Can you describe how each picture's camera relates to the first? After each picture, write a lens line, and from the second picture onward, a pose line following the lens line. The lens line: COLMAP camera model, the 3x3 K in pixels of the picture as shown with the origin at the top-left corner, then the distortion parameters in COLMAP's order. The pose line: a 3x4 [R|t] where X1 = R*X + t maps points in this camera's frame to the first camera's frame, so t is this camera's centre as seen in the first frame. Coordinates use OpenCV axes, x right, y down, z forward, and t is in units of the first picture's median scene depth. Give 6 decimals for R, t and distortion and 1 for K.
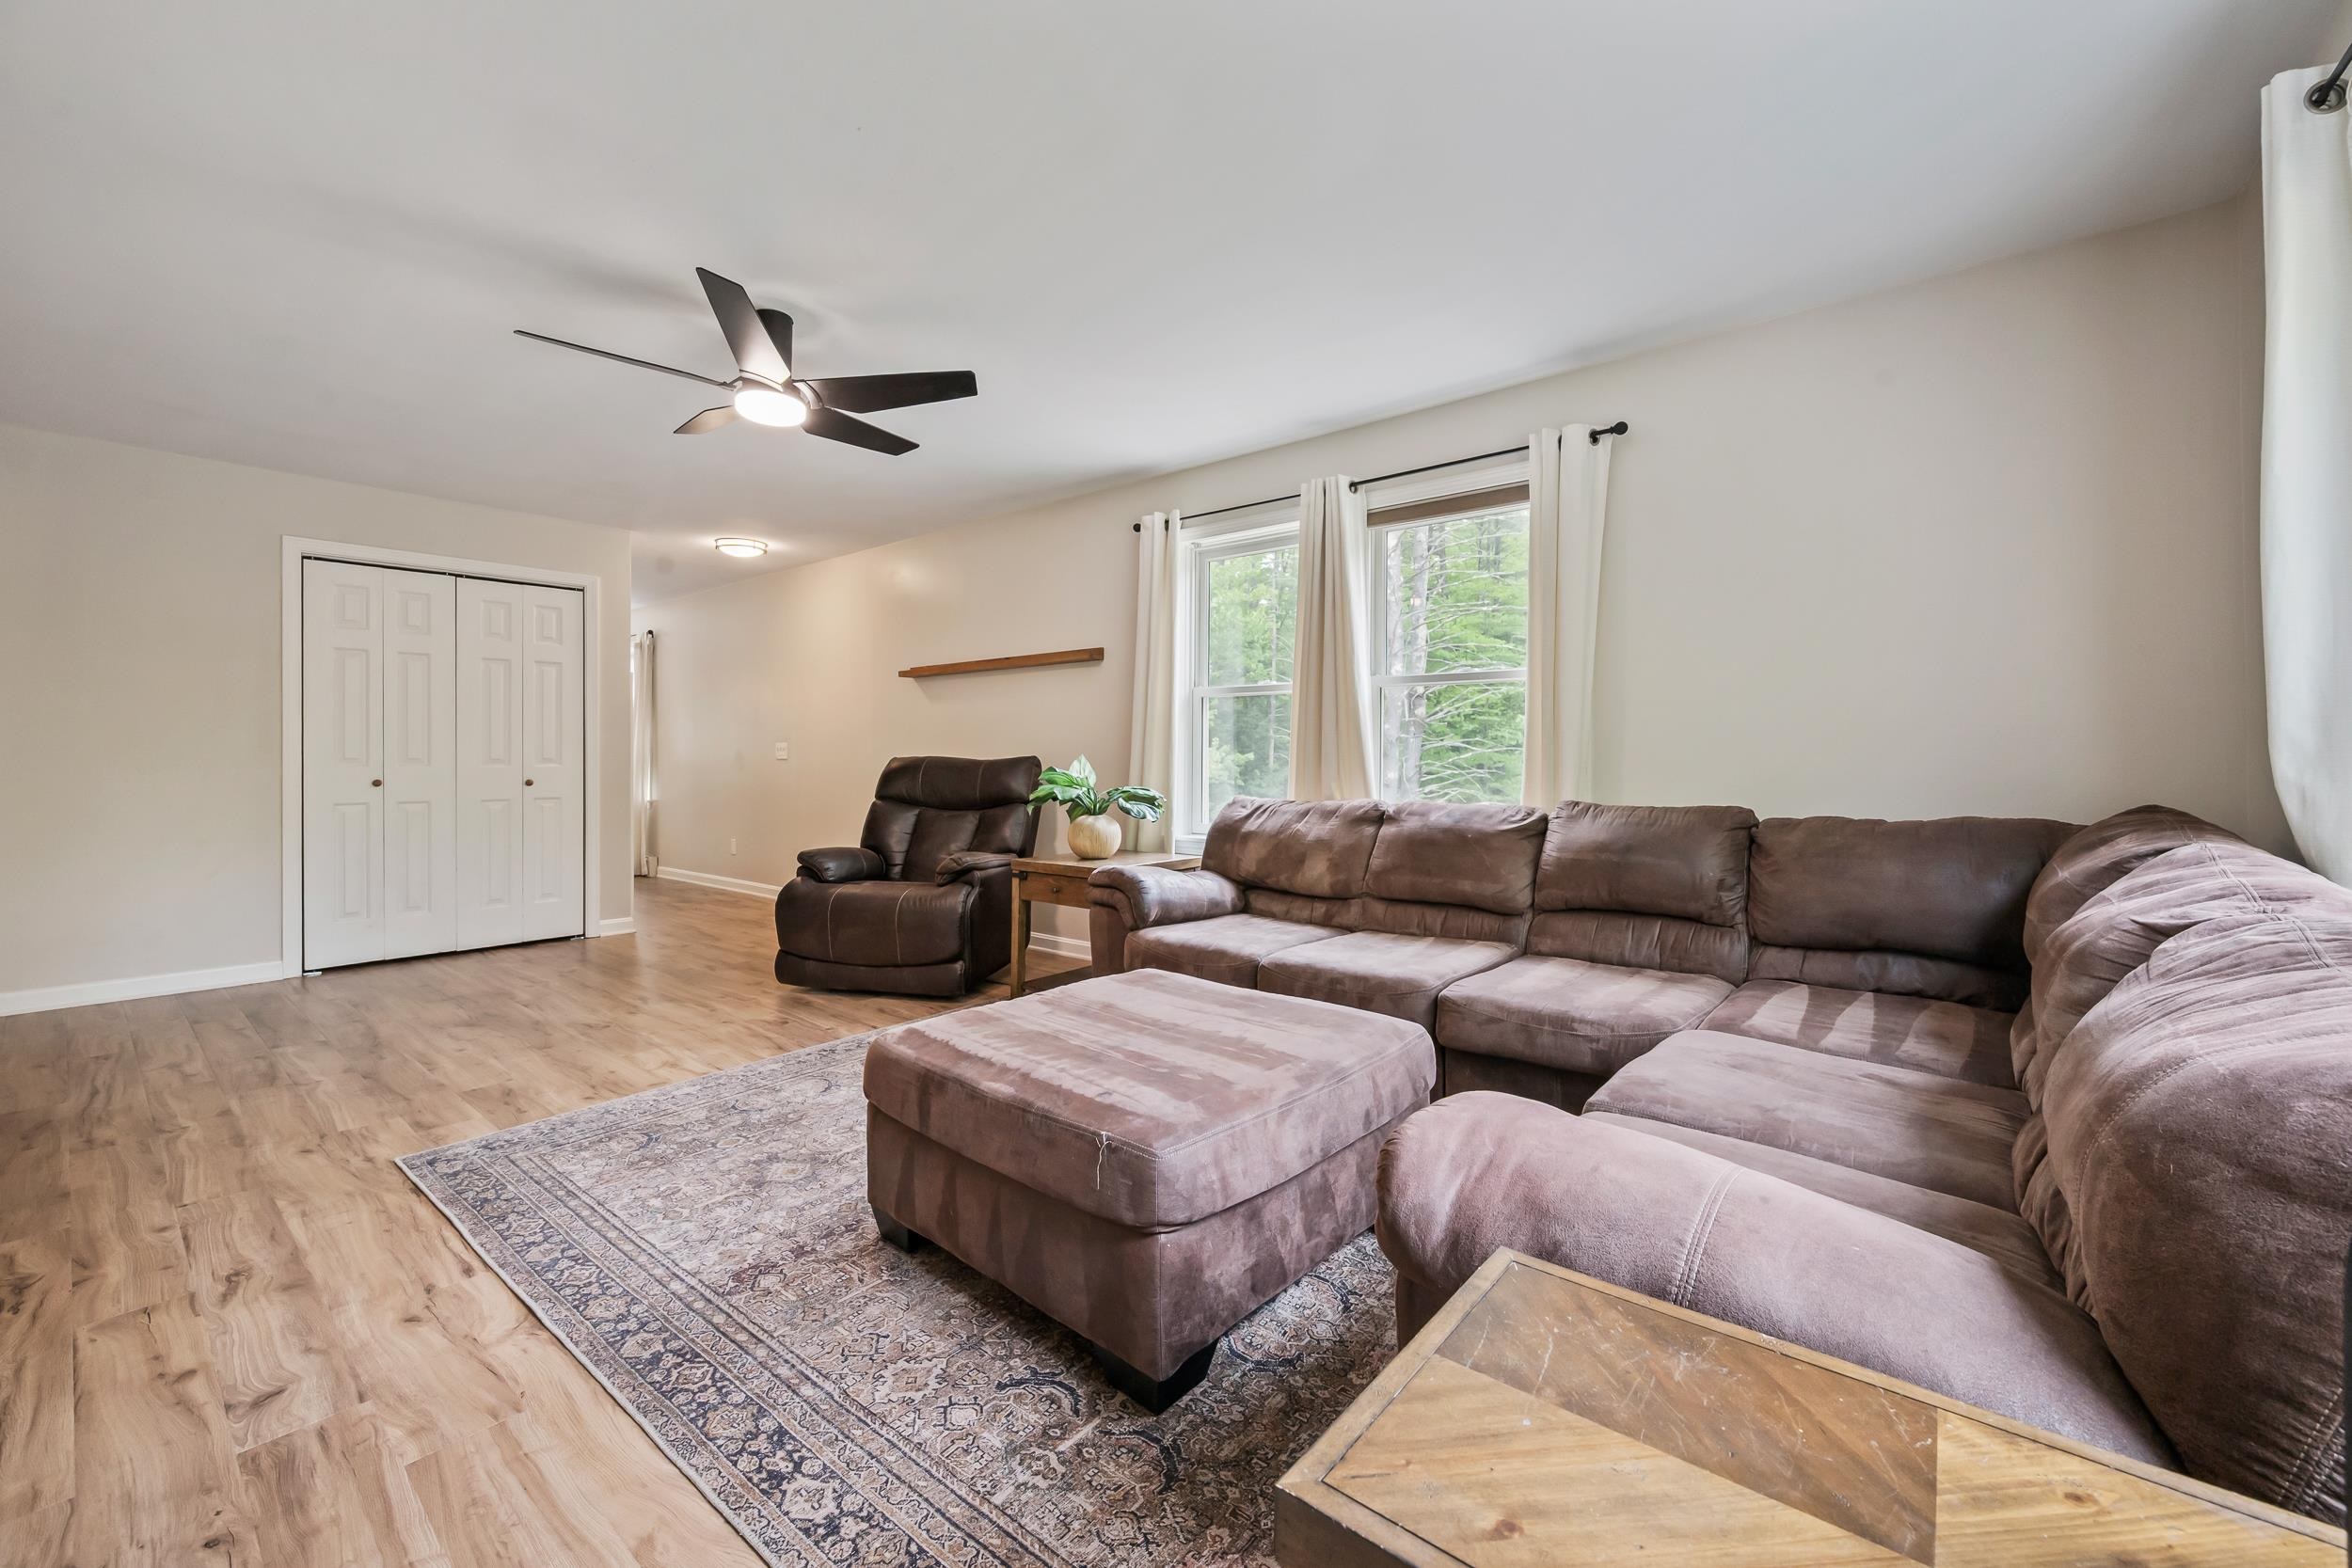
lens RADIAL K [[926.4, 0, 1175.6], [0, 926.4, 761.1], [0, 0, 1]] dist [-0.000823, -0.000562]
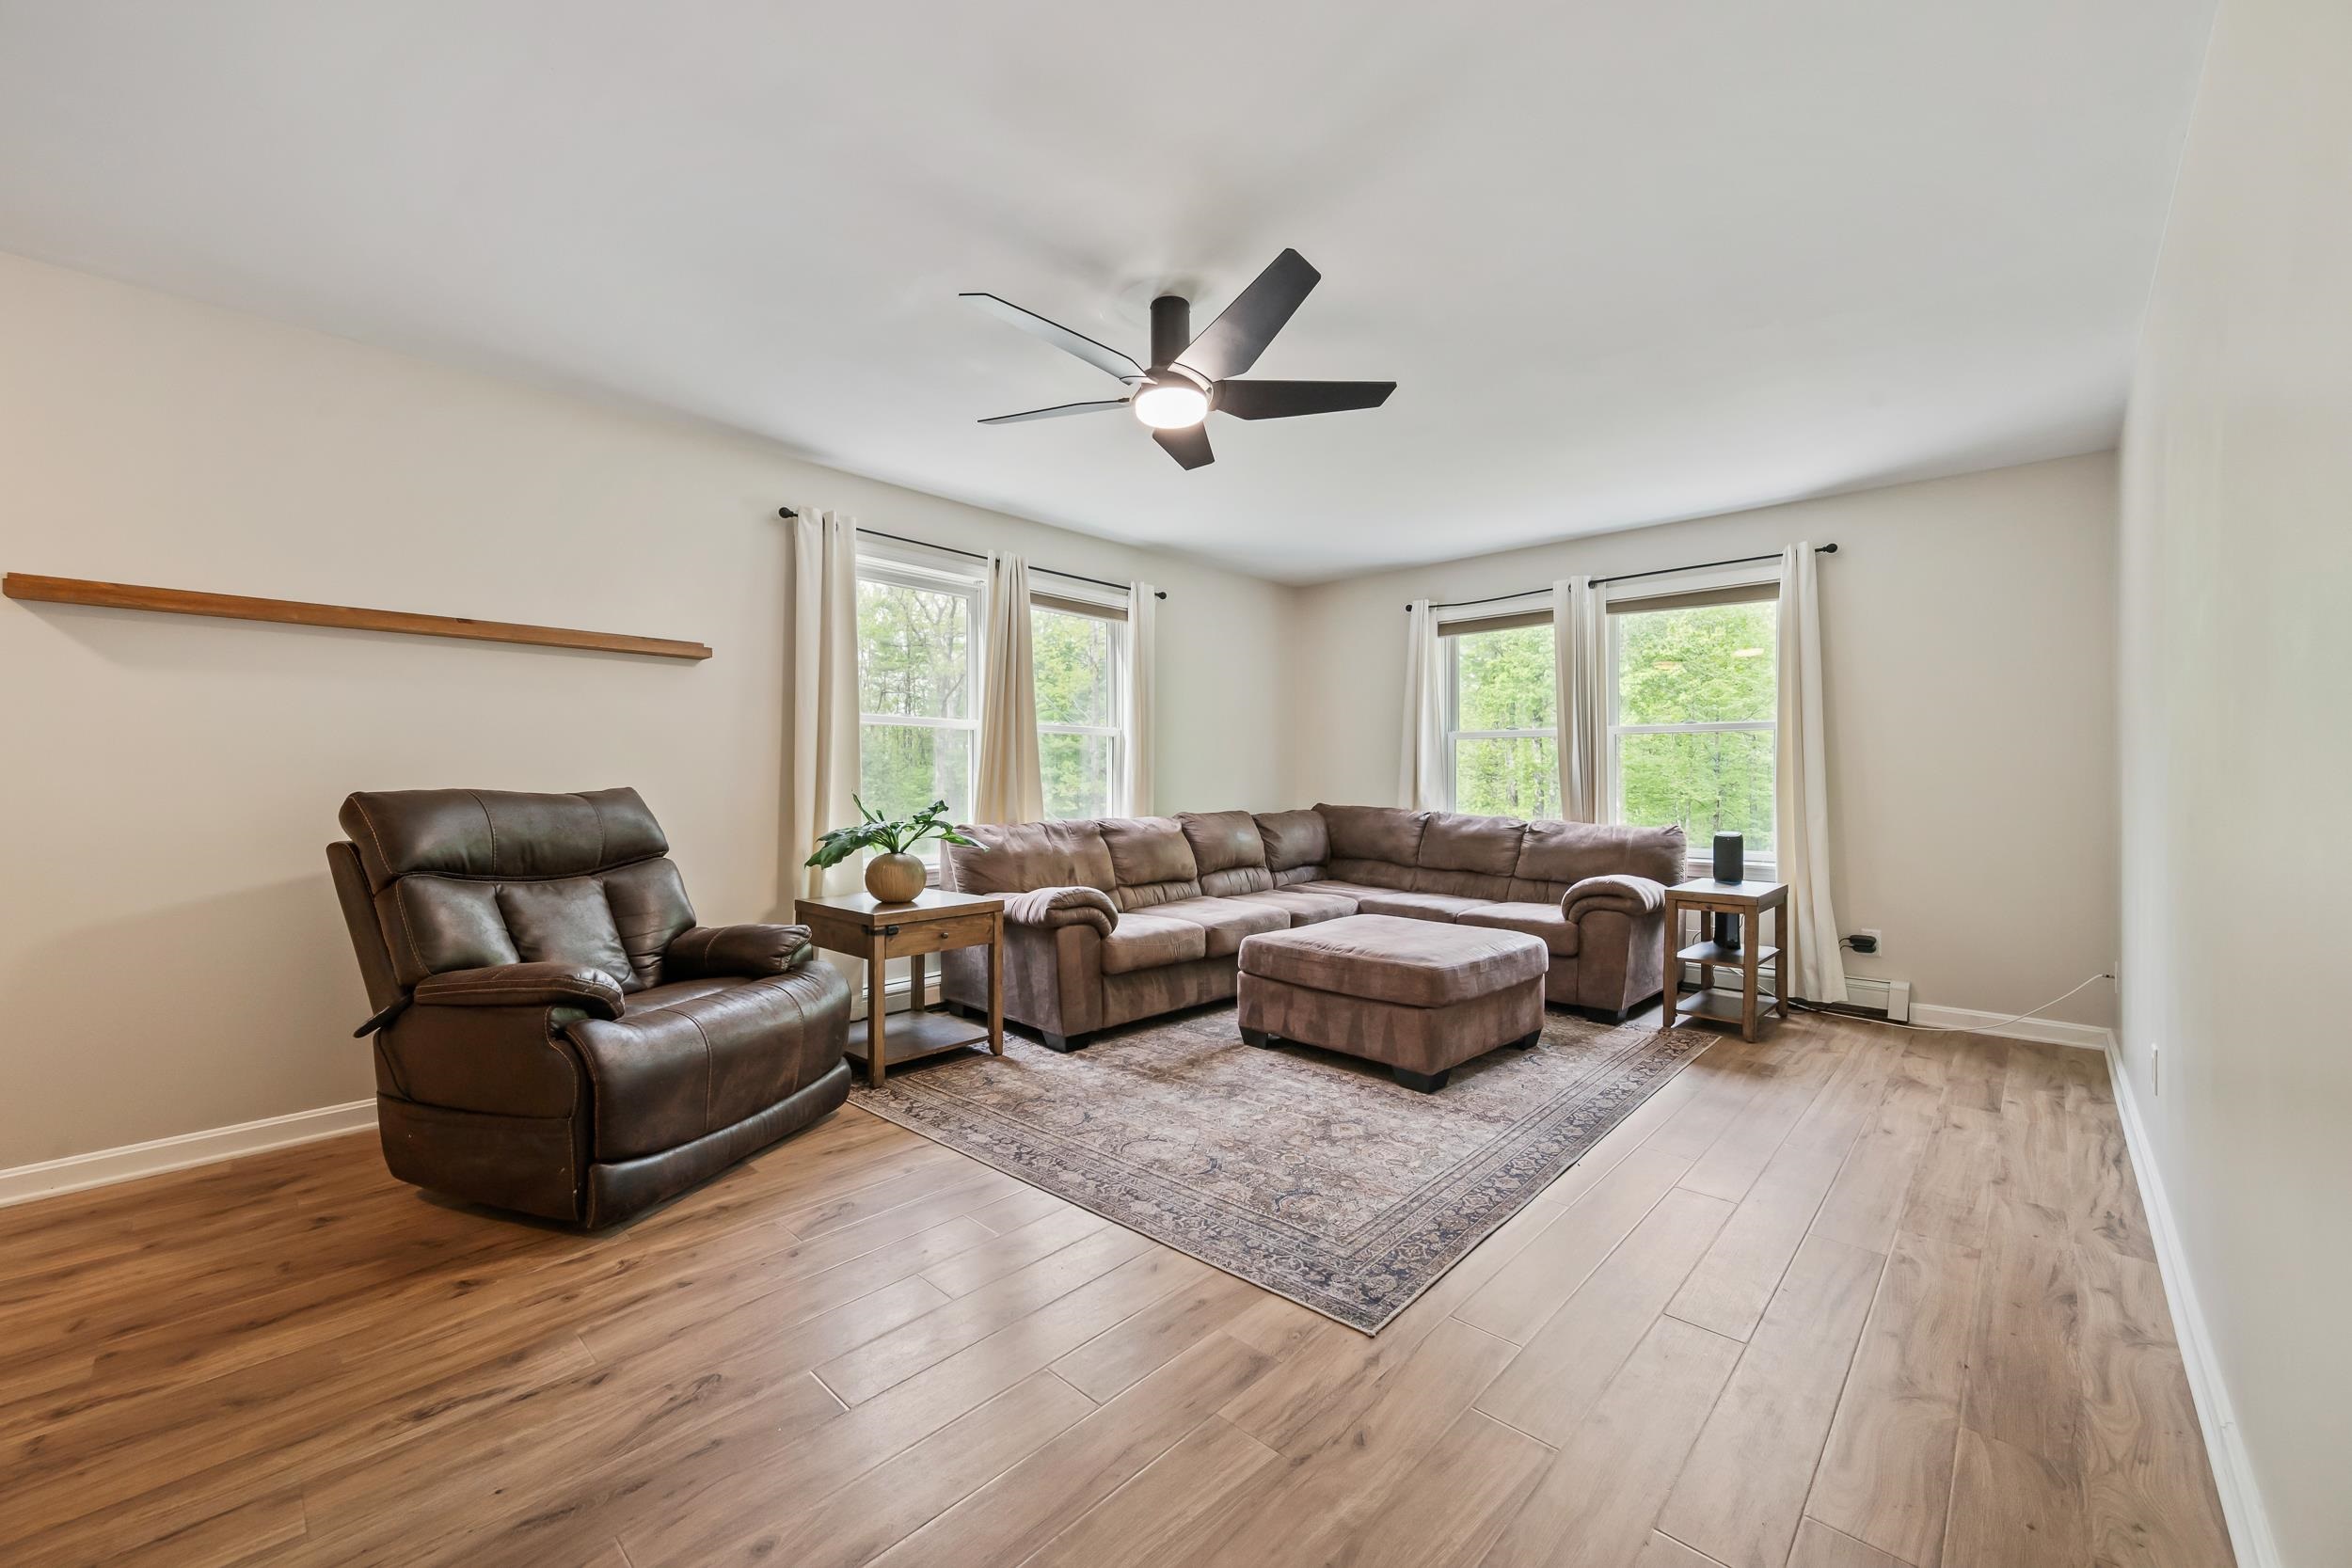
lens RADIAL K [[926.4, 0, 1174.8], [0, 926.4, 791.8], [0, 0, 1]] dist [-0.000823, -0.000562]
pose [[0.061559, -0.013141, 0.998017, -1.655463], [-0.000585, 0.999913, 0.013202, -0.023025], [-0.998103, -0.001396, 0.061546, 1.151602]]
